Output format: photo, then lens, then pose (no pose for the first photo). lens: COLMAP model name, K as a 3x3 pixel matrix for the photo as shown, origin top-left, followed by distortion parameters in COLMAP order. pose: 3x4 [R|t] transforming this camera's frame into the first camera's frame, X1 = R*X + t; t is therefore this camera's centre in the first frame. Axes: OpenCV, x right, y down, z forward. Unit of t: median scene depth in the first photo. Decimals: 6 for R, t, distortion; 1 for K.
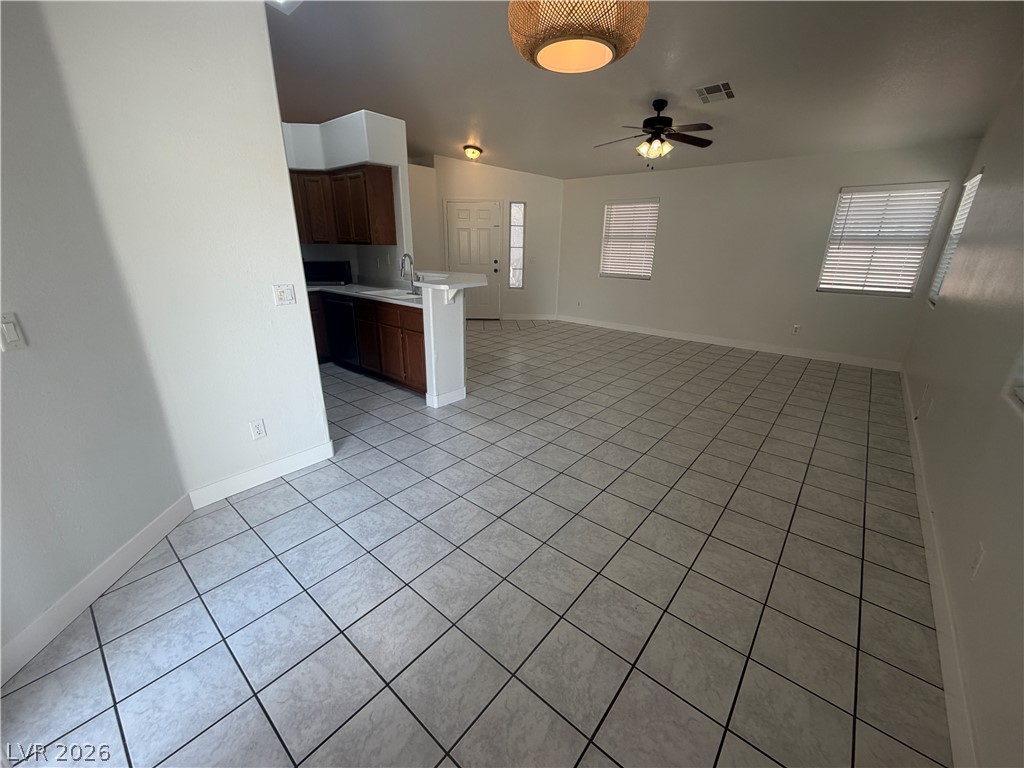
lens RADIAL K [[408.6, 0, 510.9], [0, 408.6, 385.2], [0, 0, 1]] dist [-0.001517, 0.000843]
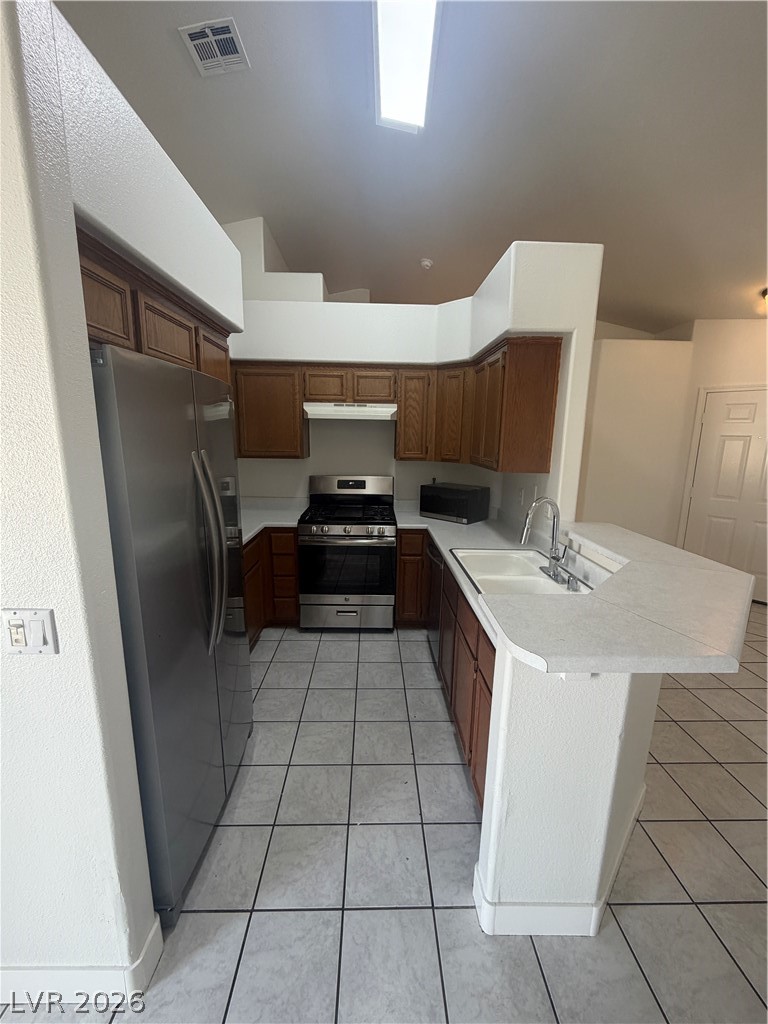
lens RADIAL K [[408.6, 0, 382.5], [0, 408.6, 509.6], [0, 0, 1]] dist [-0.001517, 0.000843]
pose [[0.665851, 0.134974, -0.733774, -0.022815], [-0.256782, 0.964873, -0.055529, -0.216634], [0.700504, 0.225394, 0.677120, 0.505267]]
